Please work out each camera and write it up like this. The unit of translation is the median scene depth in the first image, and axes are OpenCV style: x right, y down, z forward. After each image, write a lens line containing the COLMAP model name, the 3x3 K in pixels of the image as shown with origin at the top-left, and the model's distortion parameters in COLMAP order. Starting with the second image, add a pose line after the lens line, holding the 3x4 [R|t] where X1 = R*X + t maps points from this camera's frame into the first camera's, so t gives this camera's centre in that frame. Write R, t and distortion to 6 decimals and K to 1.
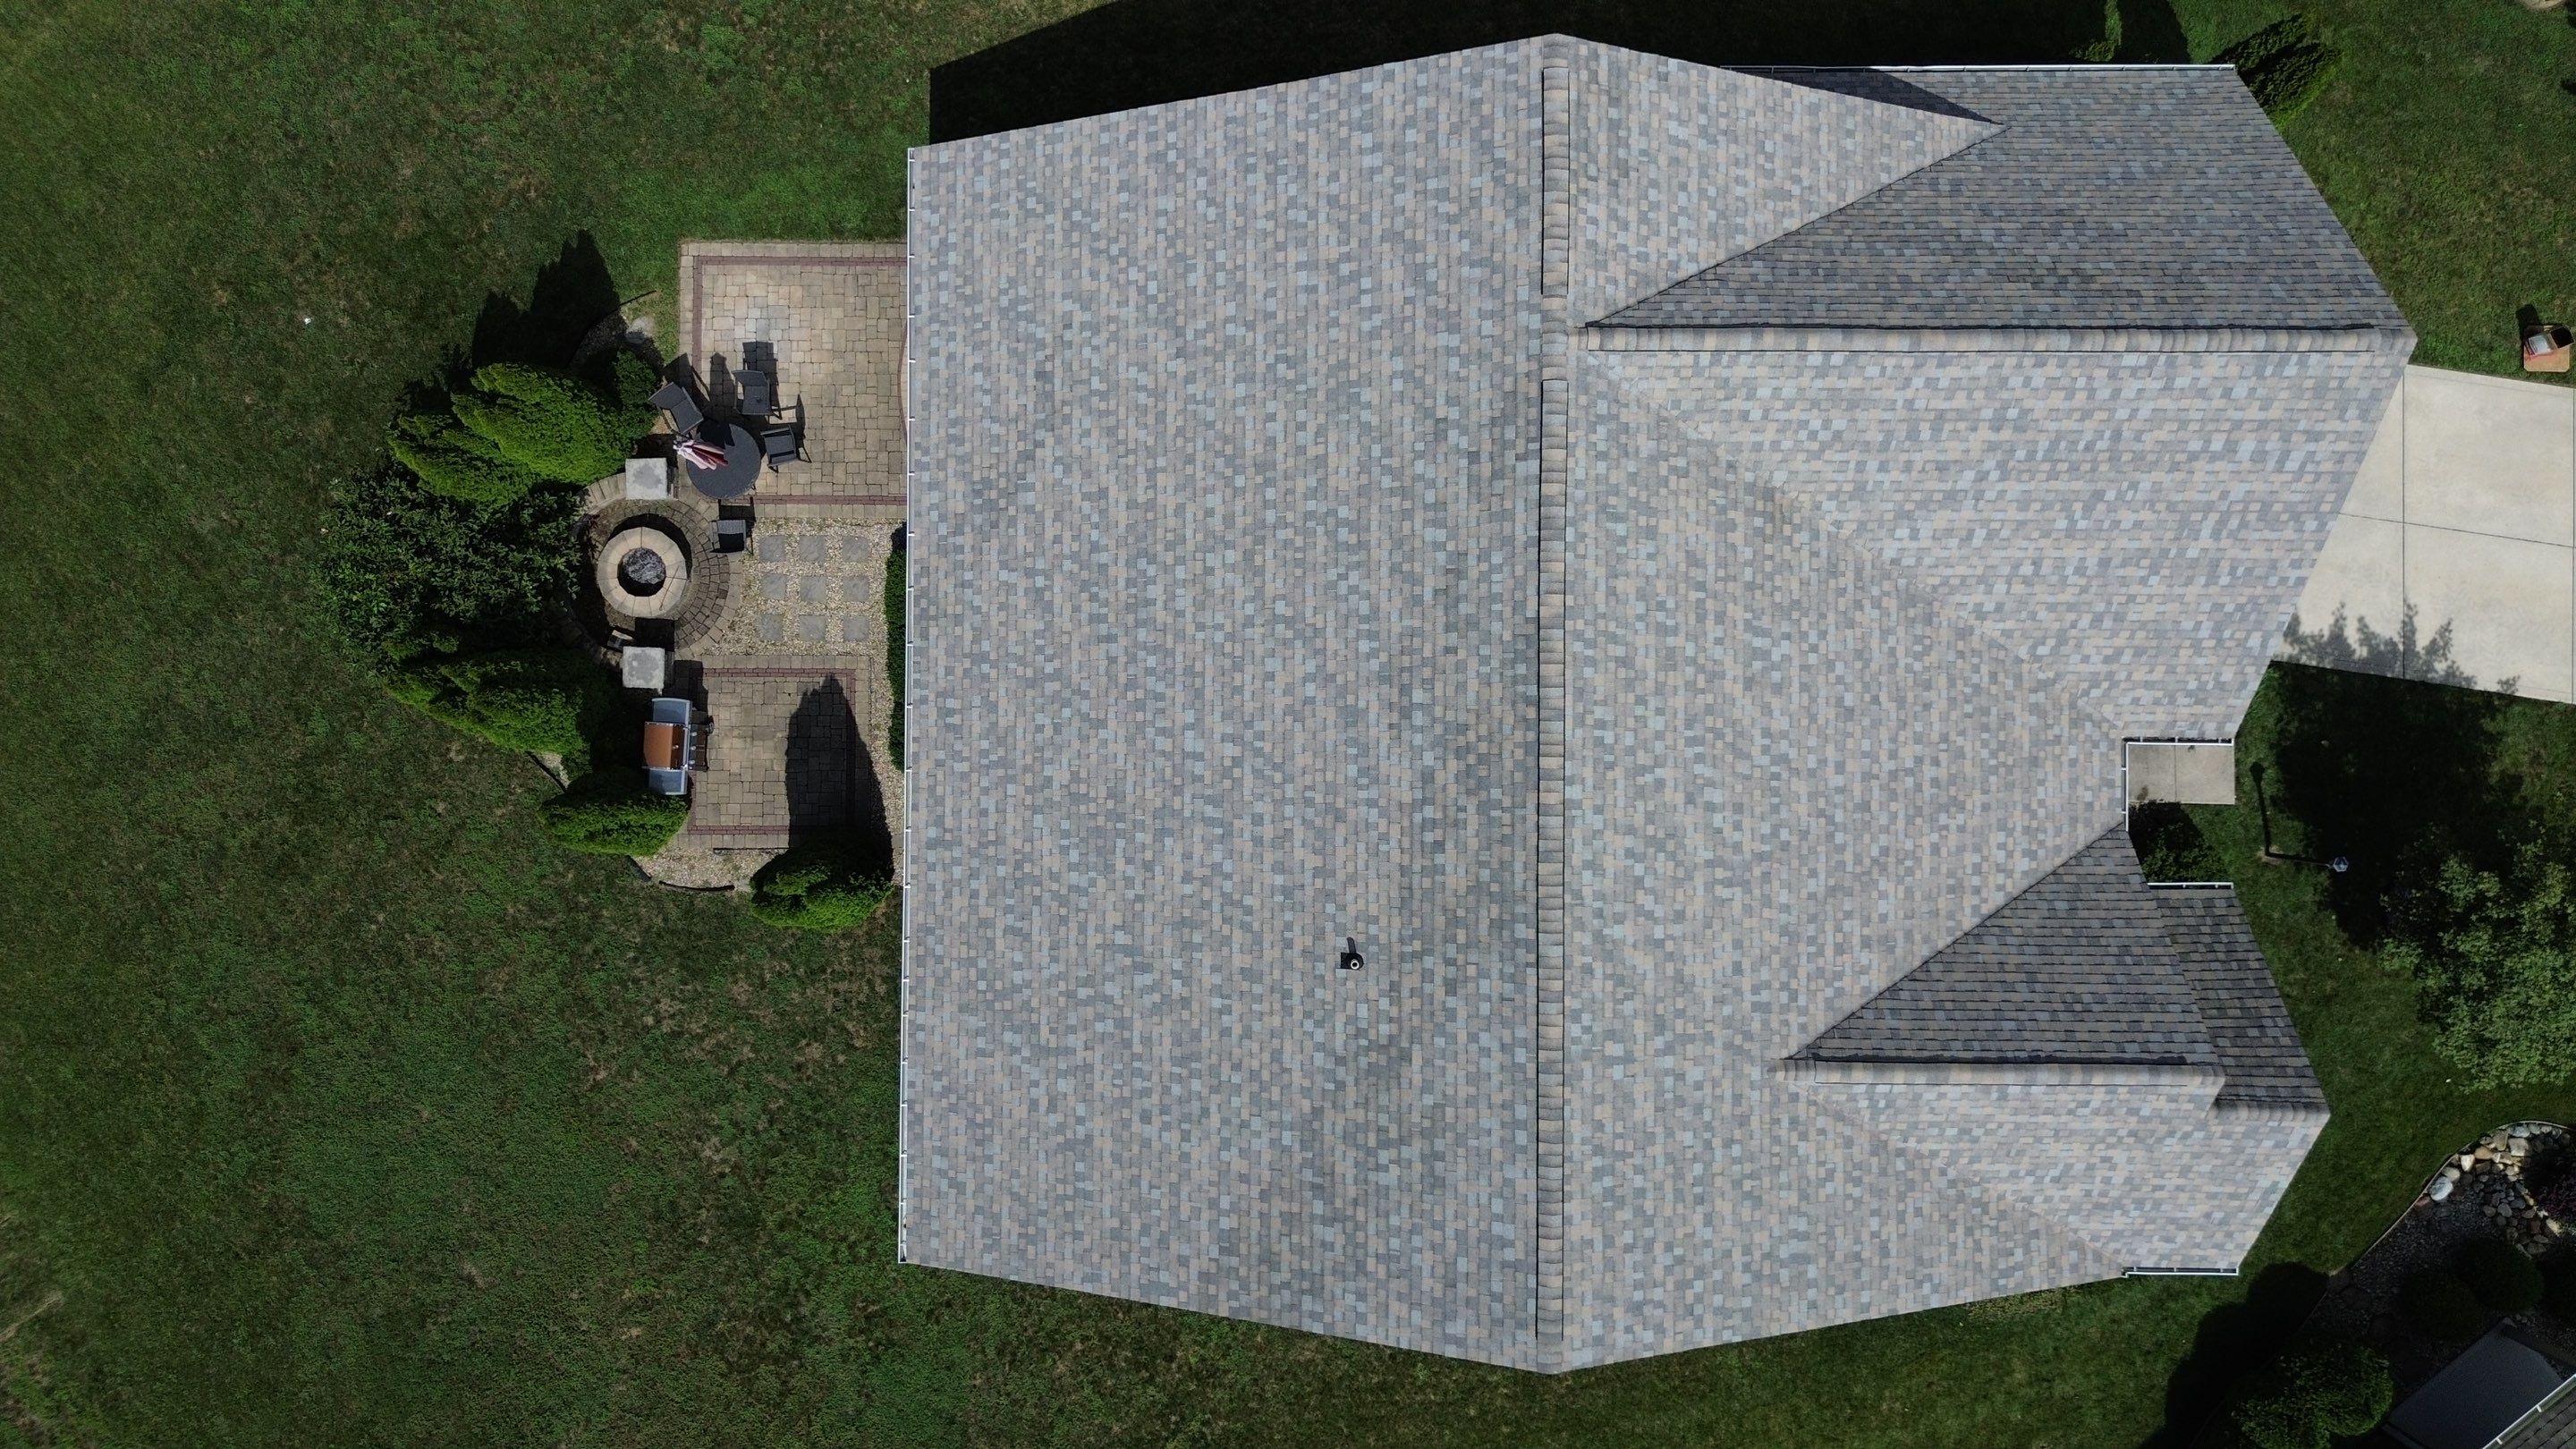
lens RADIAL K [[1829.3, 0, 1292.6], [0, 1829.3, 709.6], [0, 0, 1]] dist [0.064070, -0.060999]
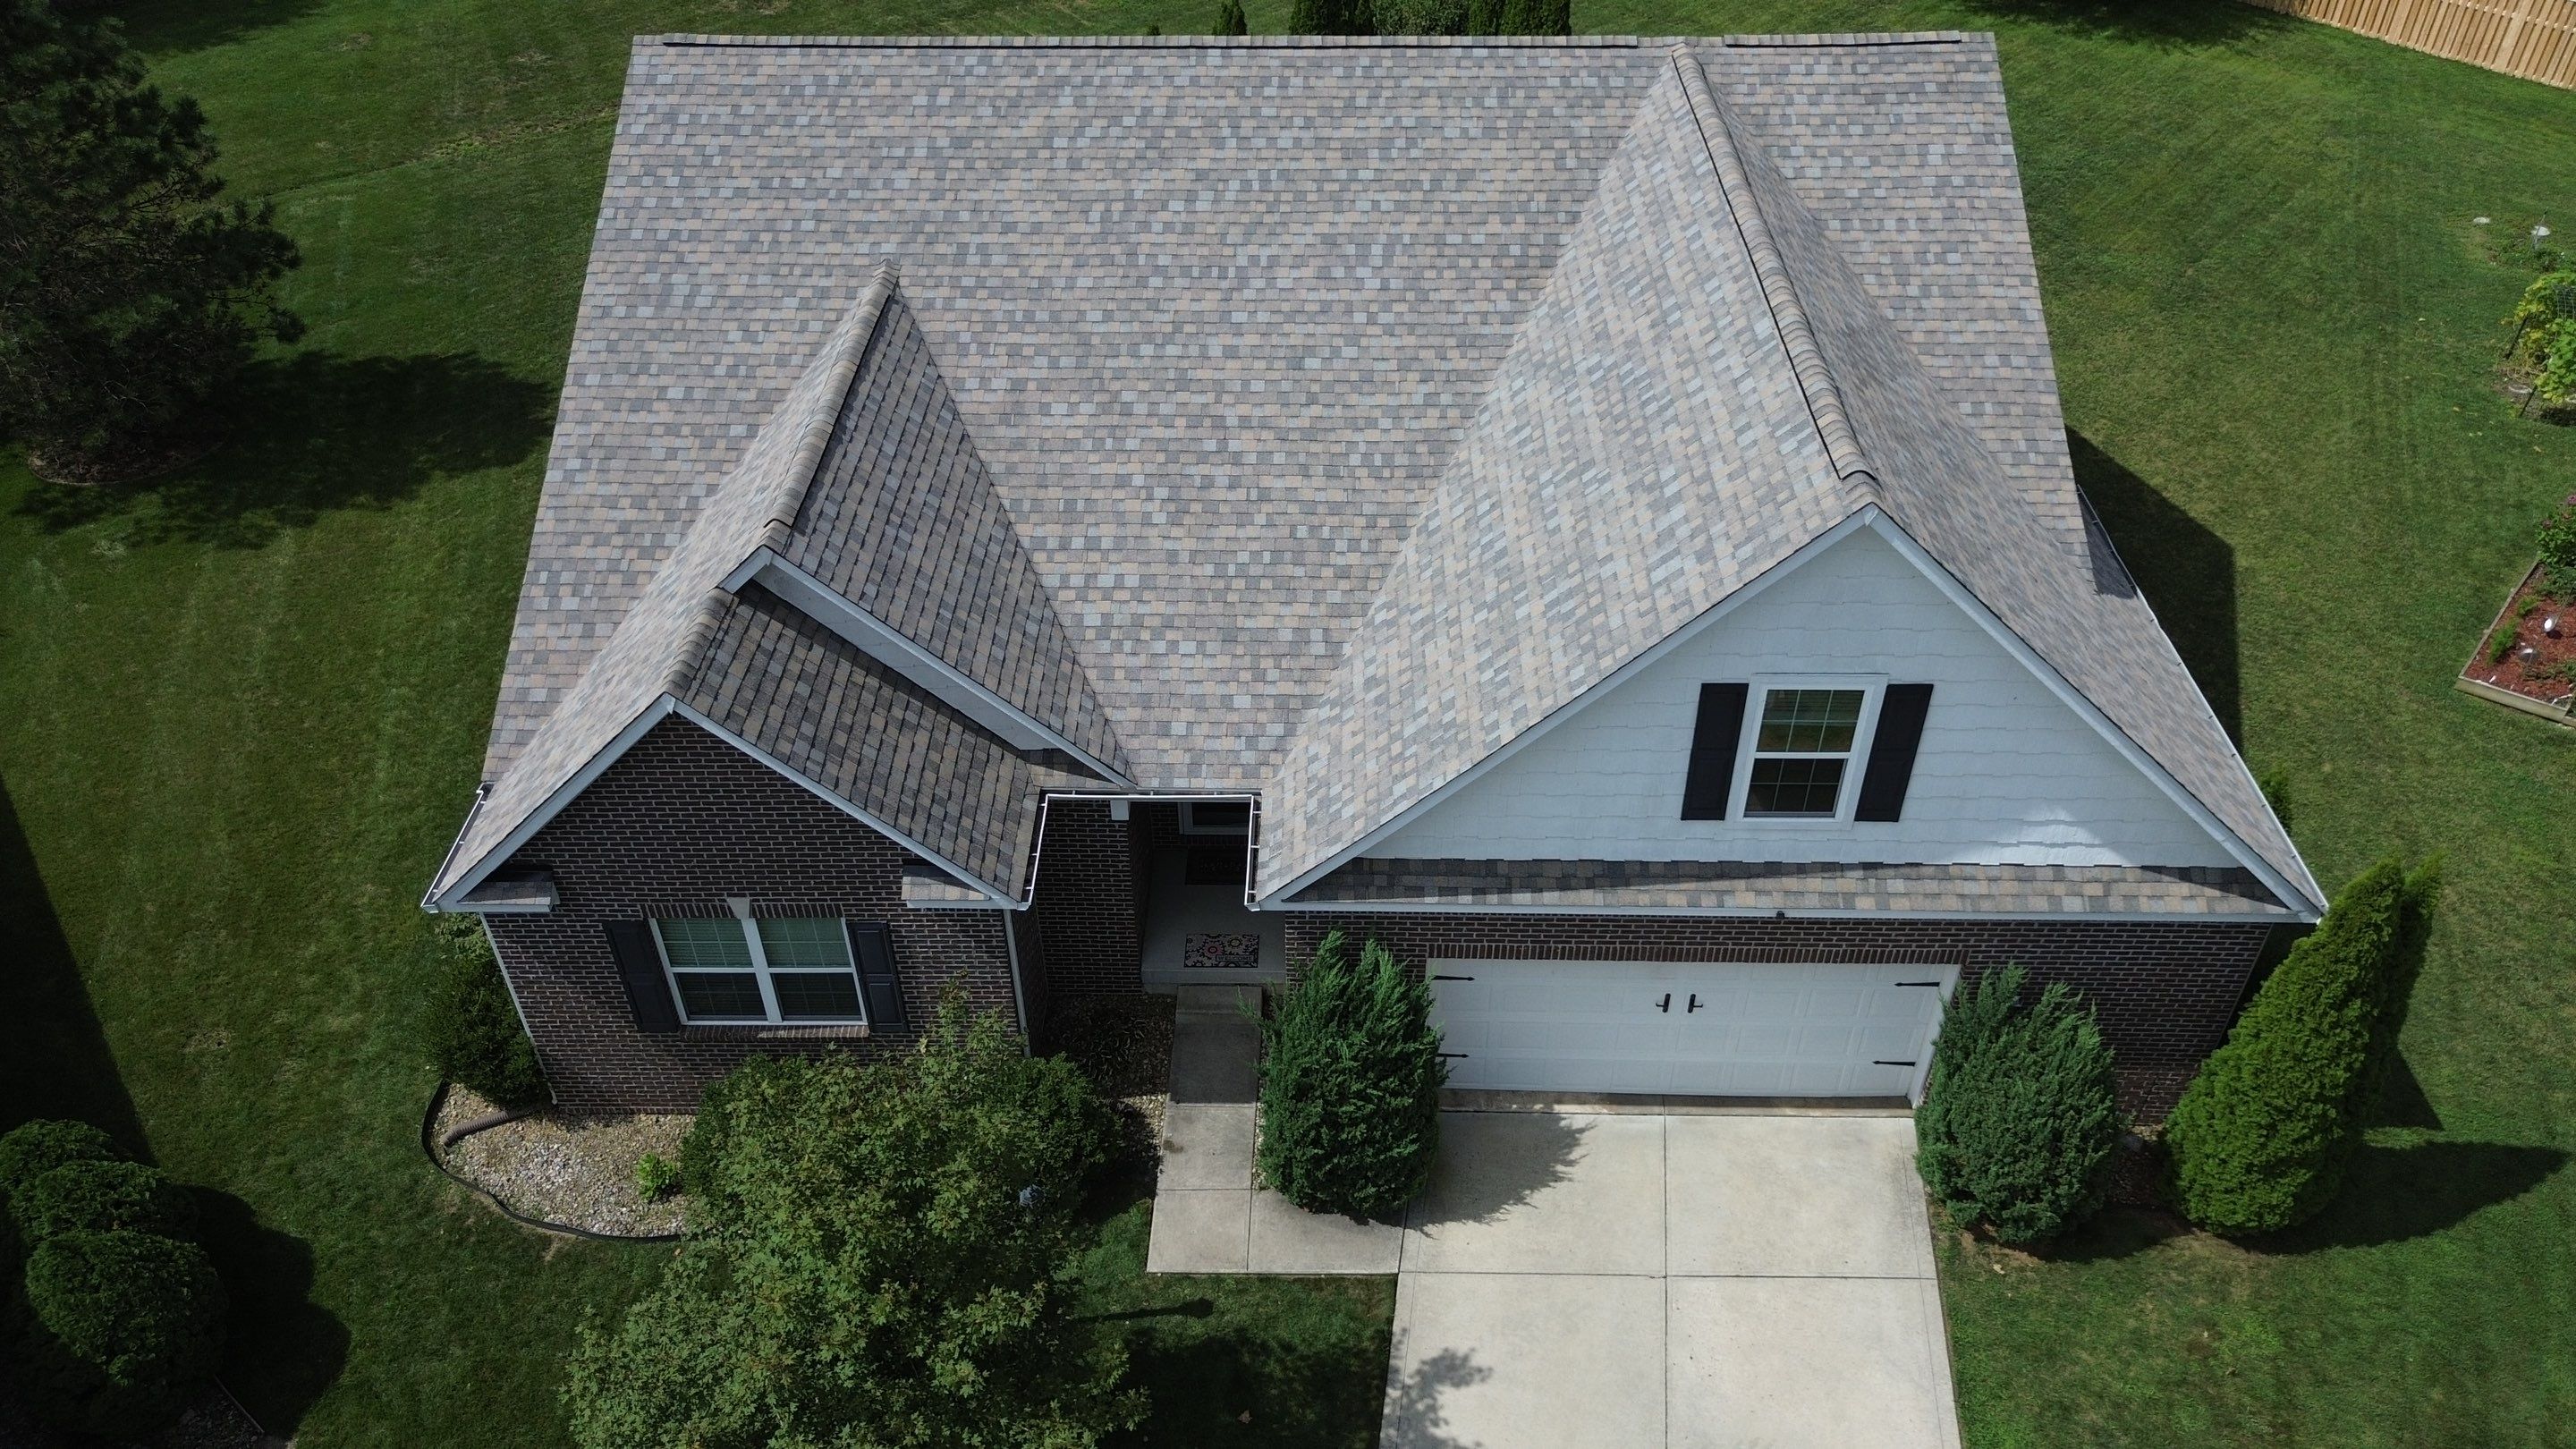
lens RADIAL K [[1829.3, 0, 1294.8], [0, 1829.3, 723.1], [0, 0, 1]] dist [0.064070, -0.060999]
pose [[-0.011261, 0.635478, -0.772037, 1.065230], [-0.999633, 0.011855, 0.024338, -0.016208], [0.024619, 0.772028, 0.635112, 0.612405]]
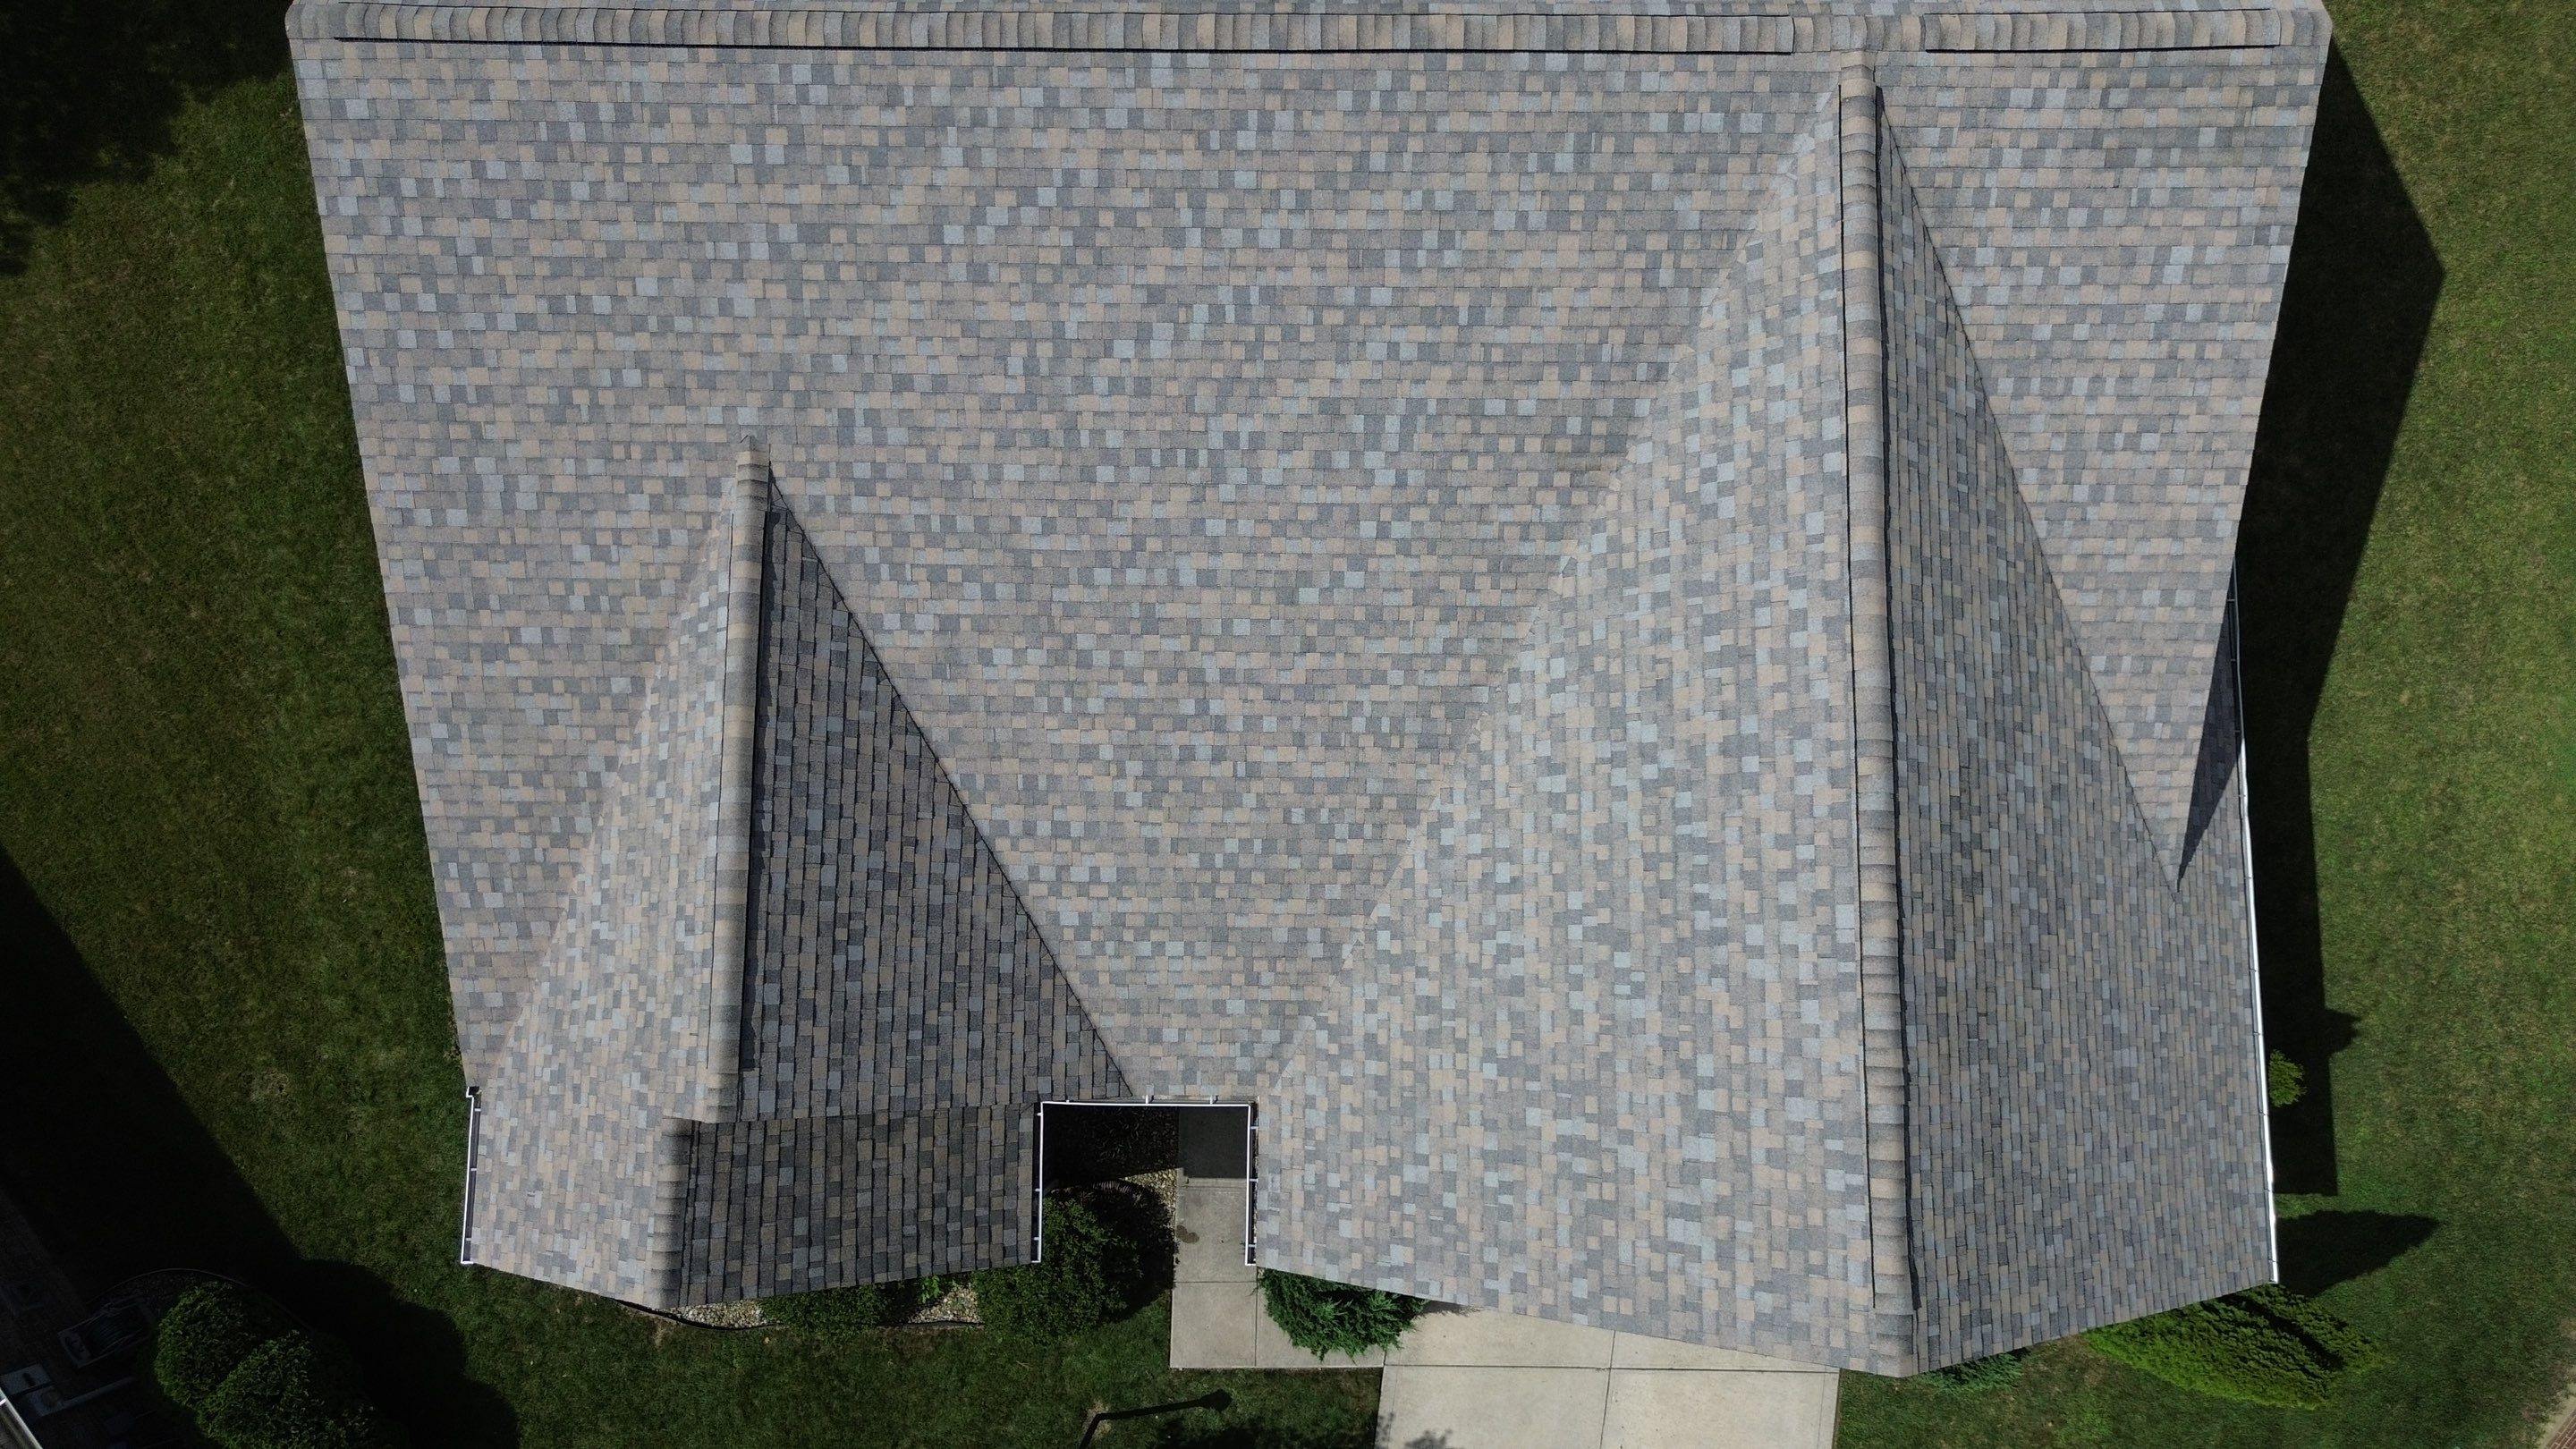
lens RADIAL K [[1829.3, 0, 1293.4], [0, 1829.3, 712.2], [0, 0, 1]] dist [0.064070, -0.060999]
pose [[-0.002546, 0.992586, -0.121515, 0.434500], [-0.999585, 0.000961, 0.028796, -0.019723], [0.028699, 0.121537, 0.992172, 0.350334]]
